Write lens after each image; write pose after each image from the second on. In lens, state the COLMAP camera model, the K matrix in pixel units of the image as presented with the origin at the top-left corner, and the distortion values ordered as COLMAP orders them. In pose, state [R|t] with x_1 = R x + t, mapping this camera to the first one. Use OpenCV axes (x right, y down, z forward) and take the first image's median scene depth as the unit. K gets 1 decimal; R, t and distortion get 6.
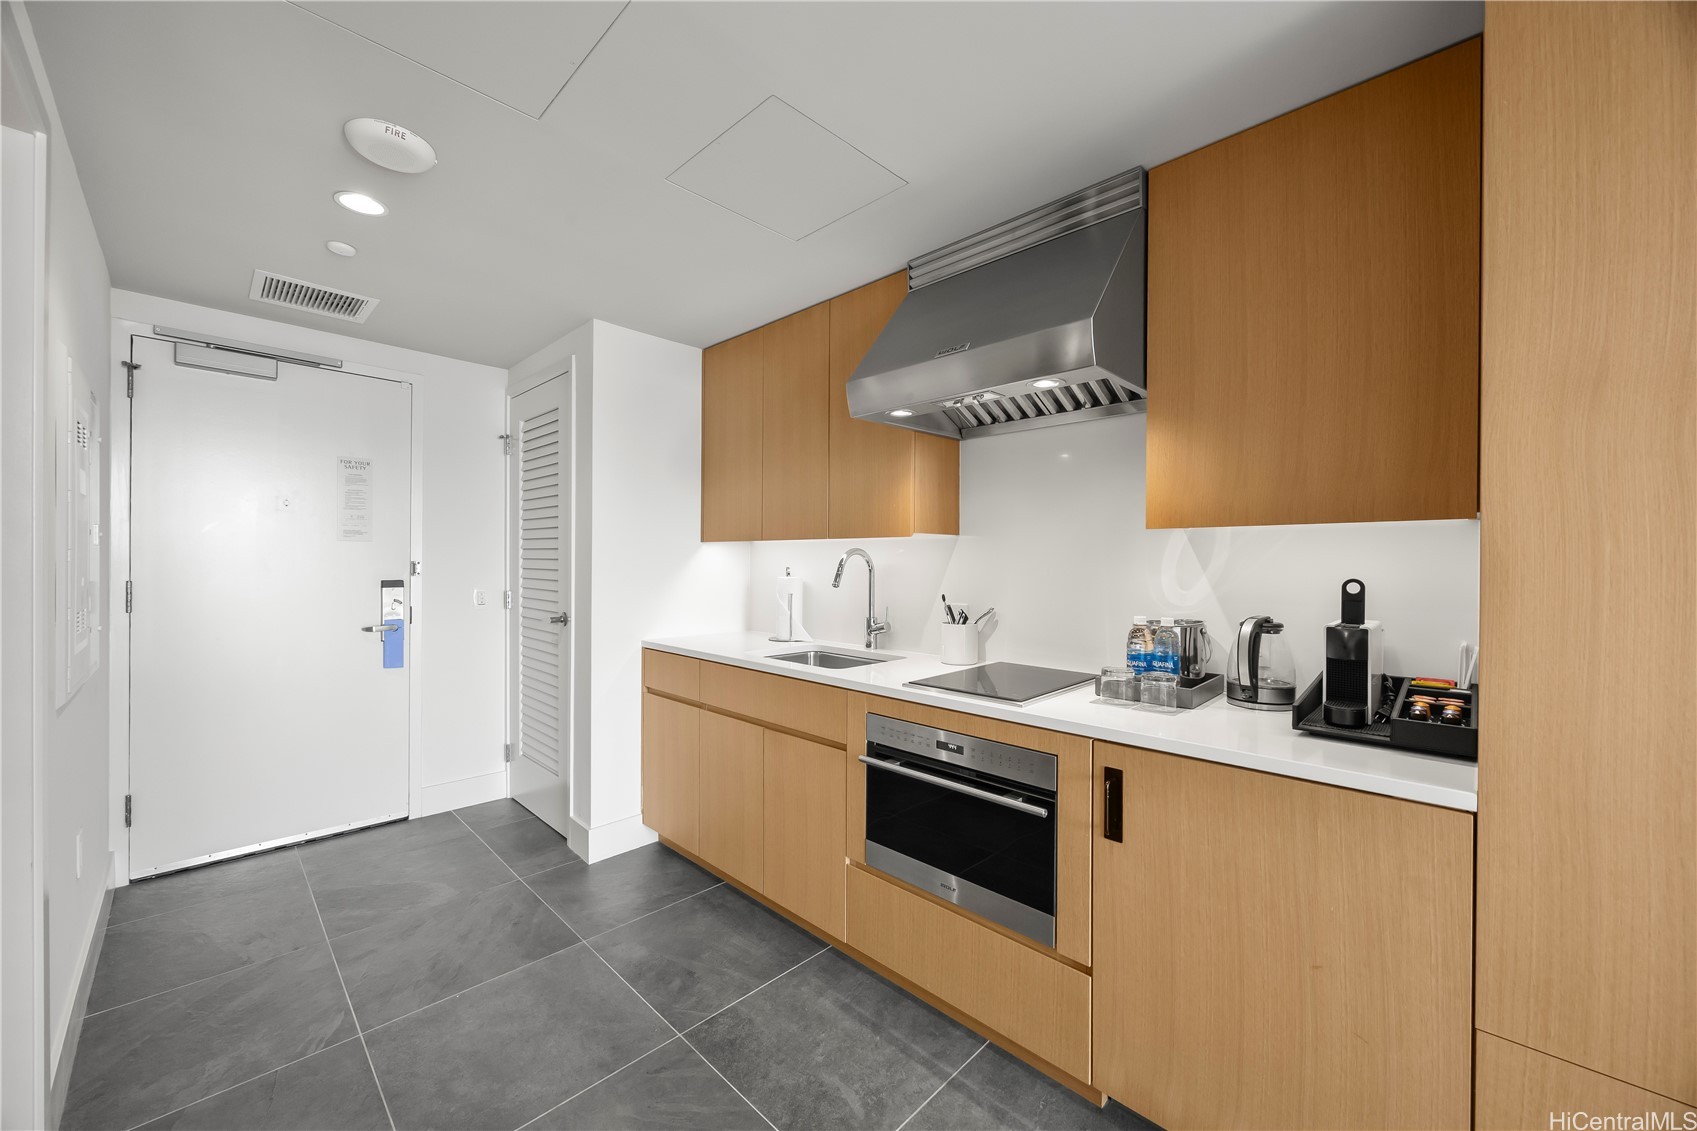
lens RADIAL K [[659.8, 0, 851.3], [0, 659.8, 555.4], [0, 0, 1]] dist [-0.001844, 0.000372]
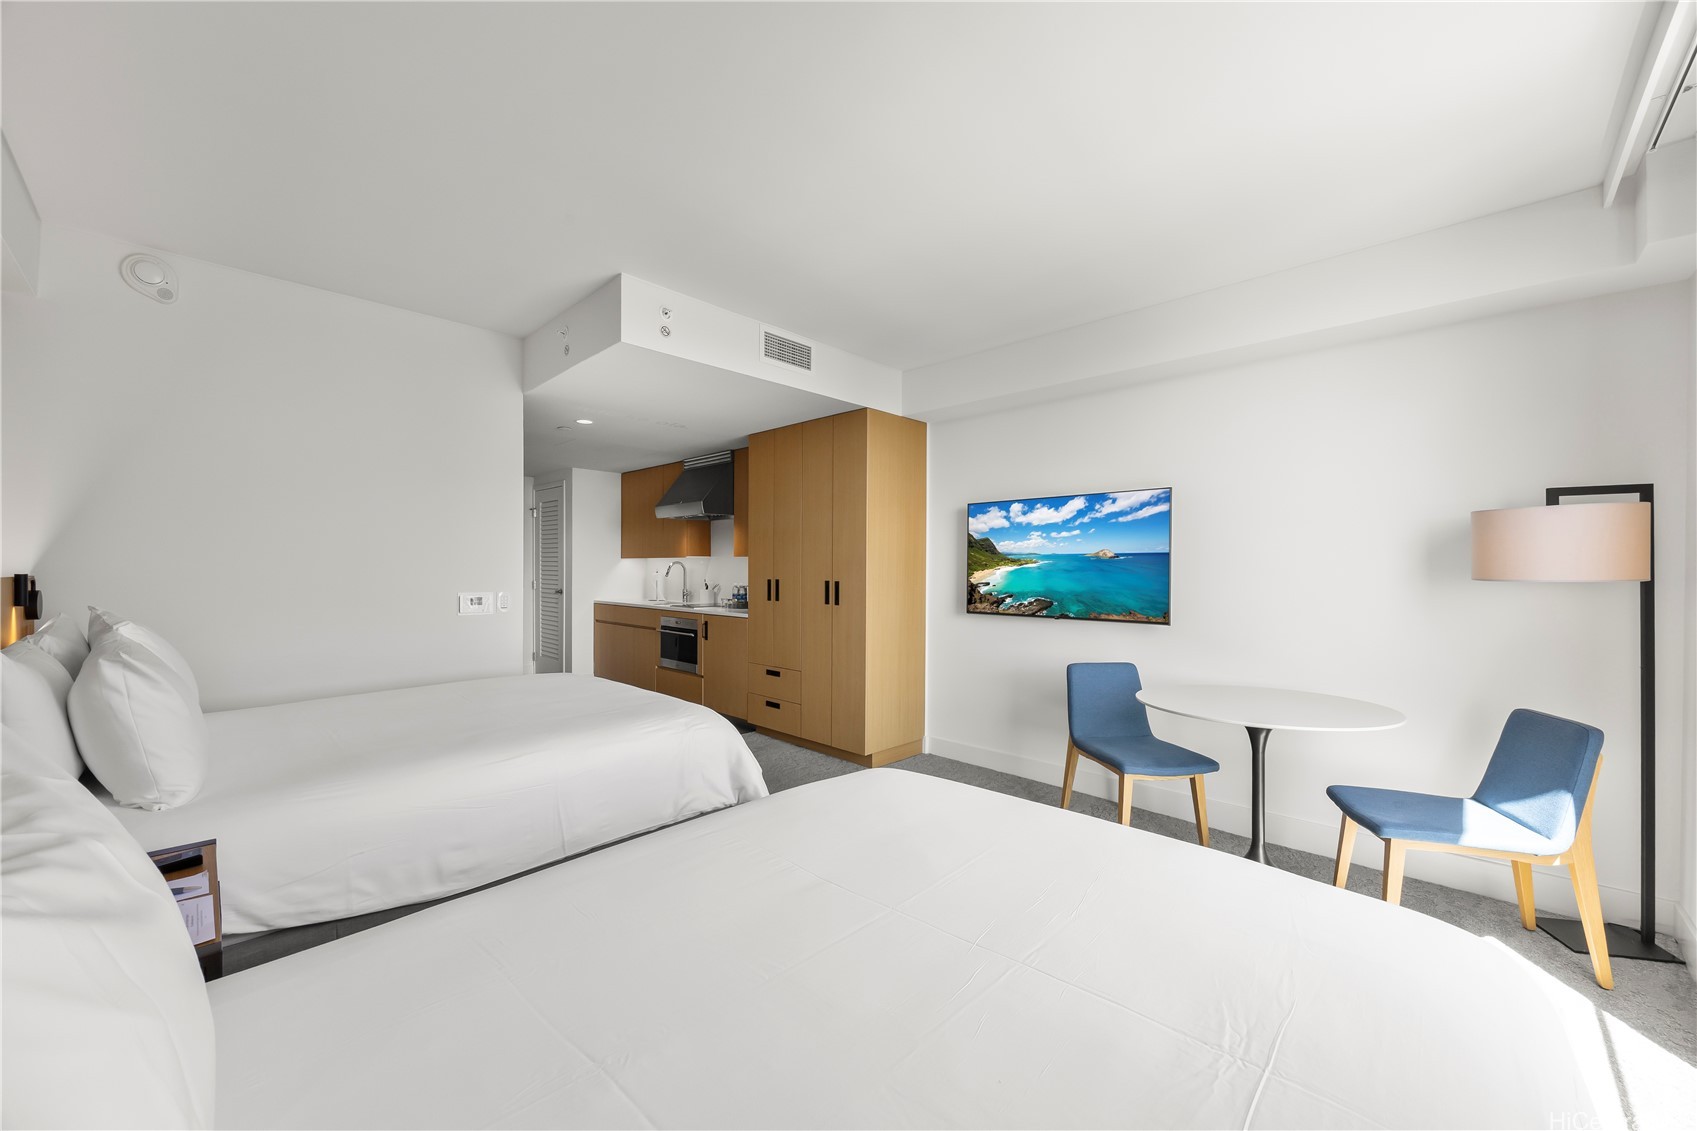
lens RADIAL K [[659.8, 0, 849.1], [0, 659.8, 563.1], [0, 0, 1]] dist [-0.001844, 0.000372]
pose [[0.999976, -0.002669, 0.006368, 0.634521], [0.002641, 0.999986, 0.004486, -0.013952], [-0.006380, -0.004469, 0.999970, -1.489761]]
